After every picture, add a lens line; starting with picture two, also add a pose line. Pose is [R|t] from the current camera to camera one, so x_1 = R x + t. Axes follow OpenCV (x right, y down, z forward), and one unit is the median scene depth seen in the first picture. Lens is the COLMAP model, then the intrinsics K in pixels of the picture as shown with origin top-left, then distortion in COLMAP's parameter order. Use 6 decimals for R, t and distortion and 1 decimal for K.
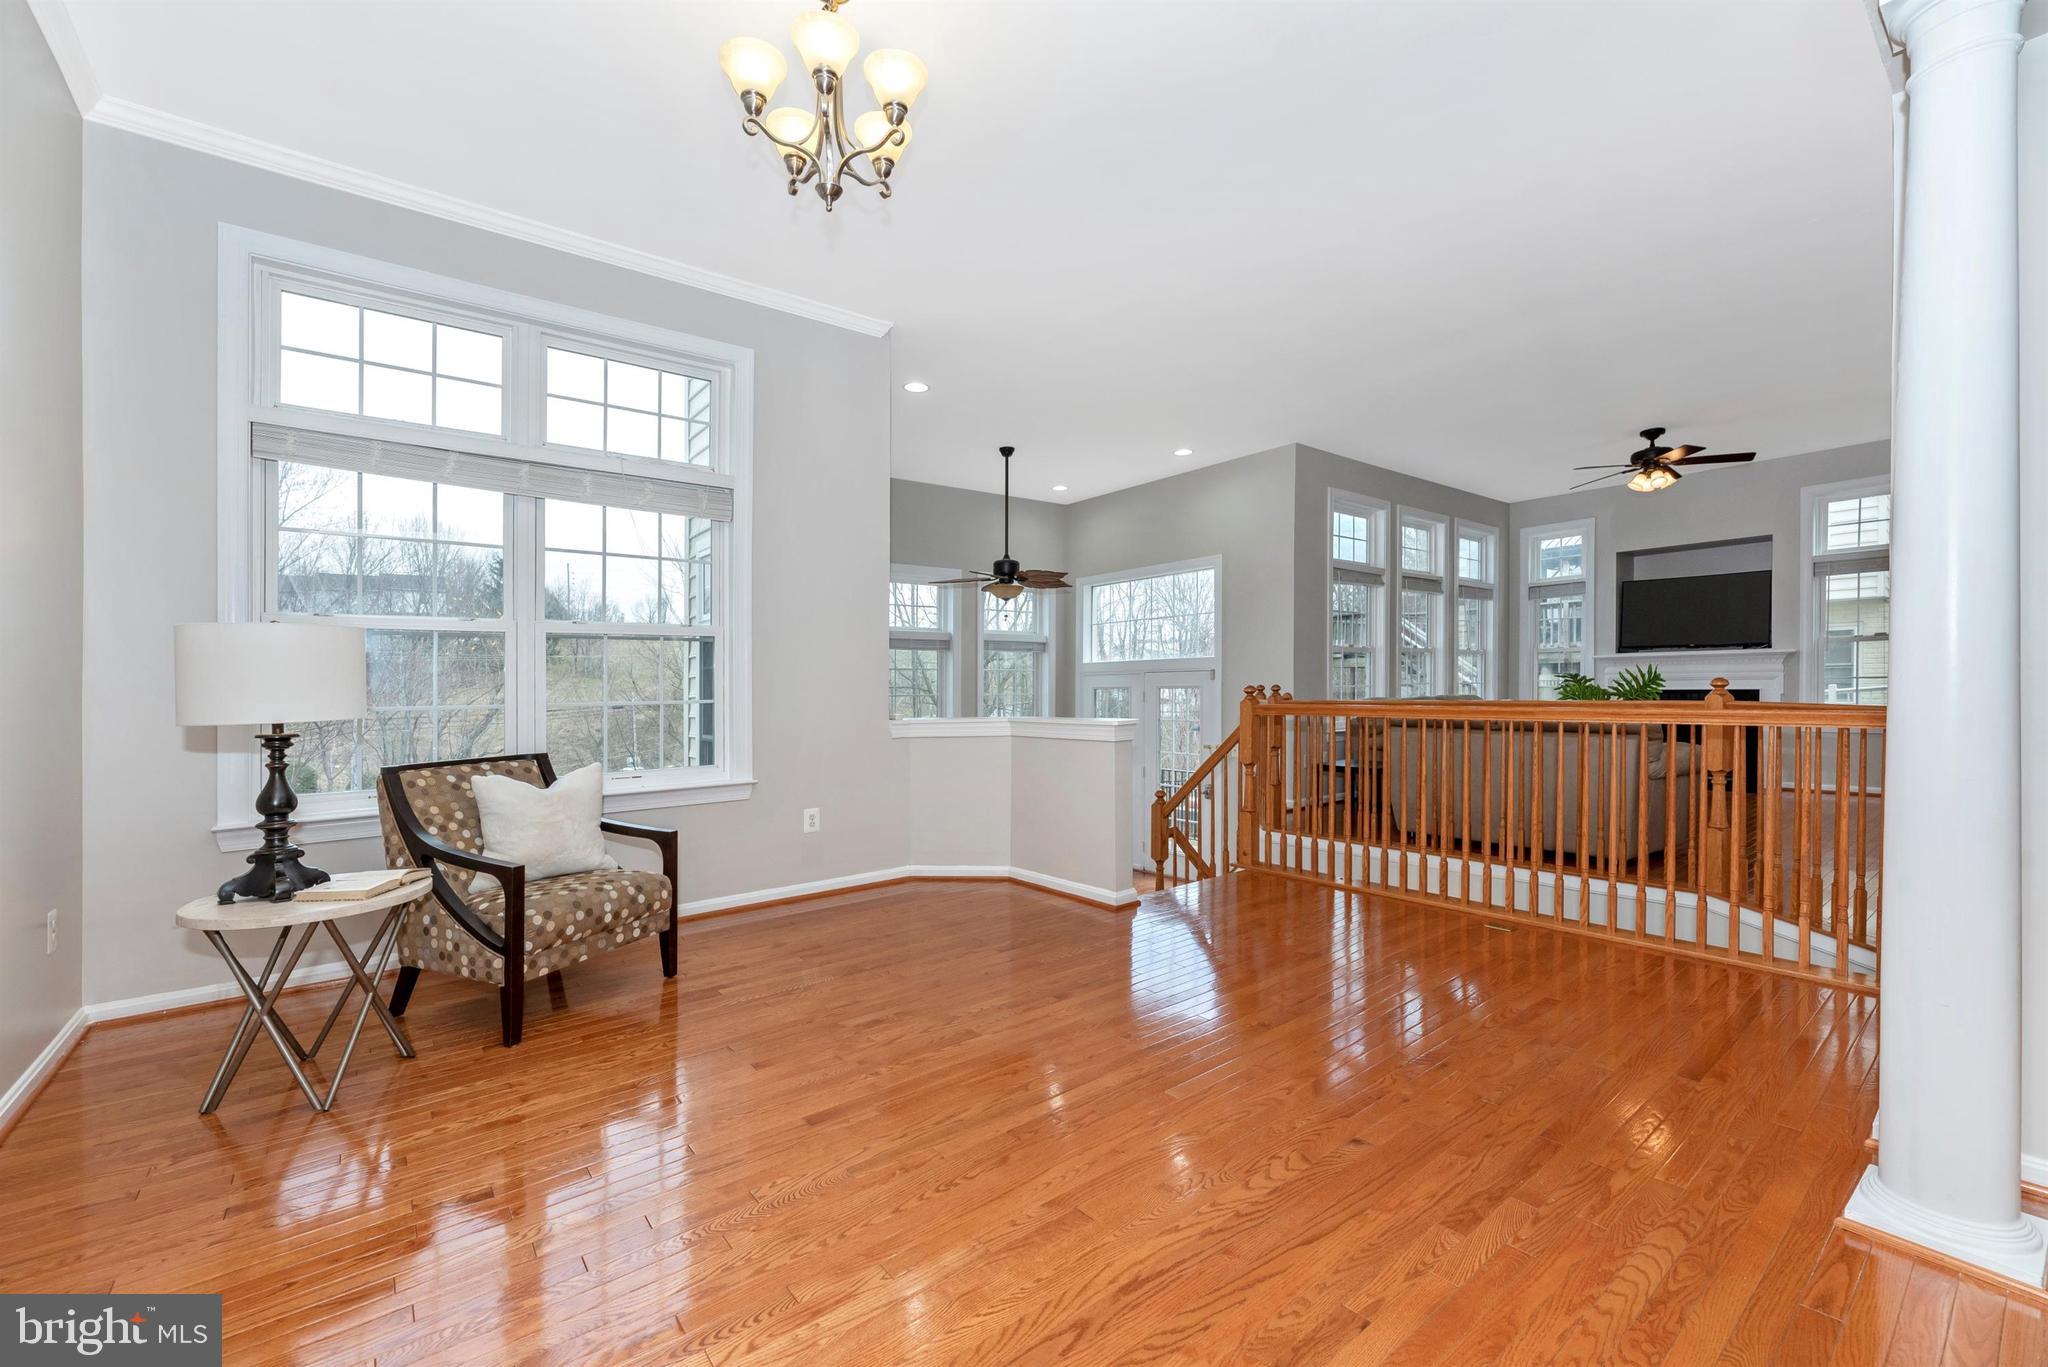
lens RADIAL K [[829.9, 0, 1025.4], [0, 829.9, 686.5], [0, 0, 1]] dist [-0.010439, -0.000246]
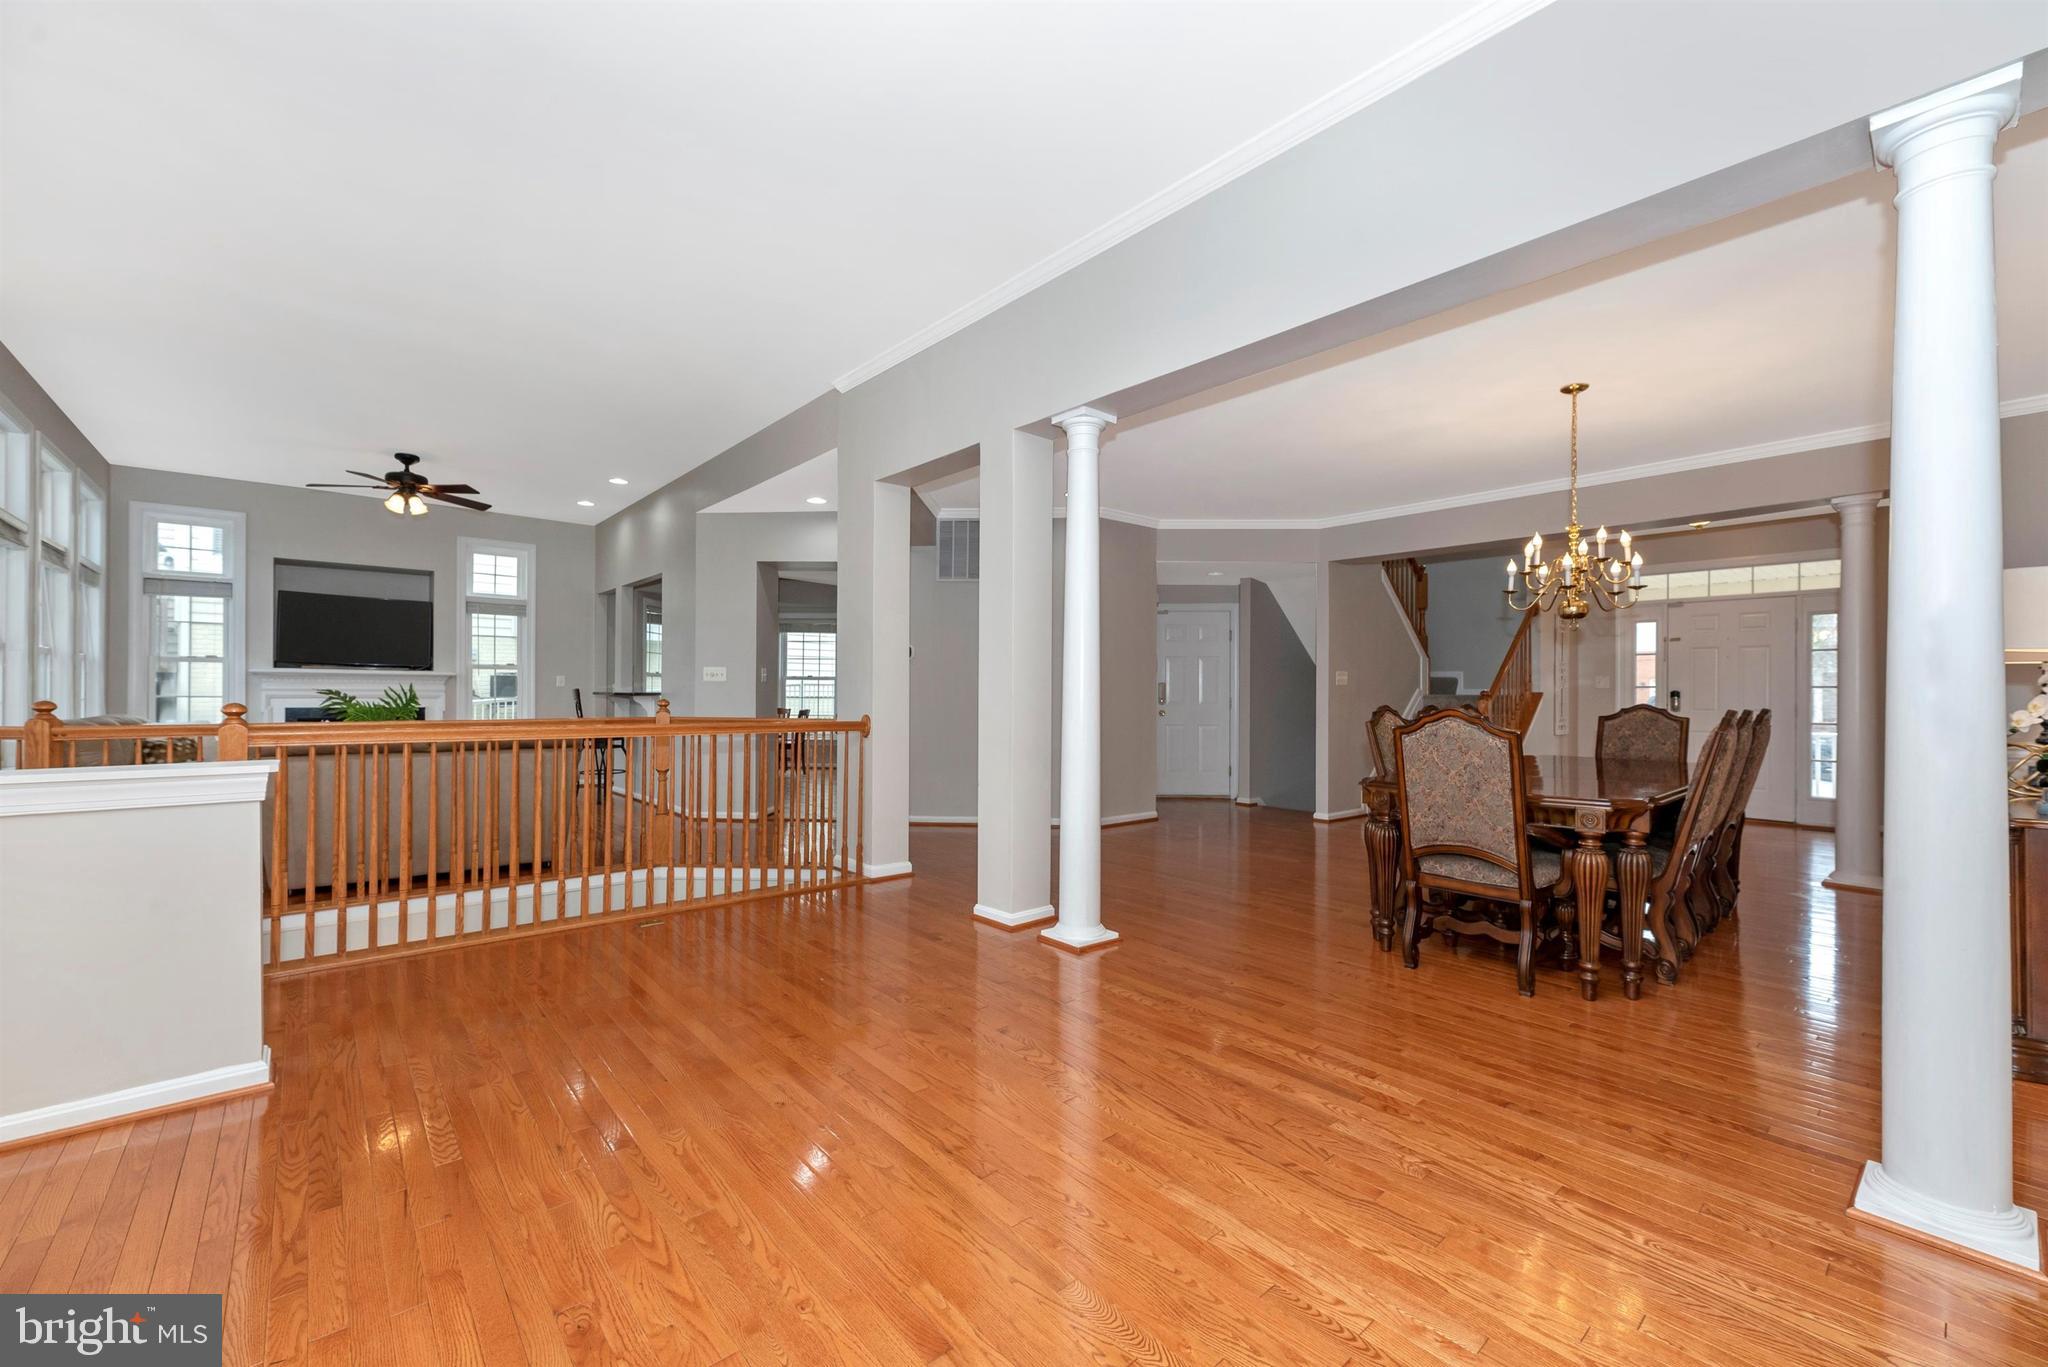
lens RADIAL K [[829.9, 0, 992.0], [0, 829.9, 705.7], [0, 0, 1]] dist [-0.010439, -0.000246]
pose [[-0.025117, -0.000063, 0.999685, -0.288162], [-0.003230, 0.999995, -0.000019, -0.001327], [-0.999679, -0.003230, -0.025117, 0.300595]]
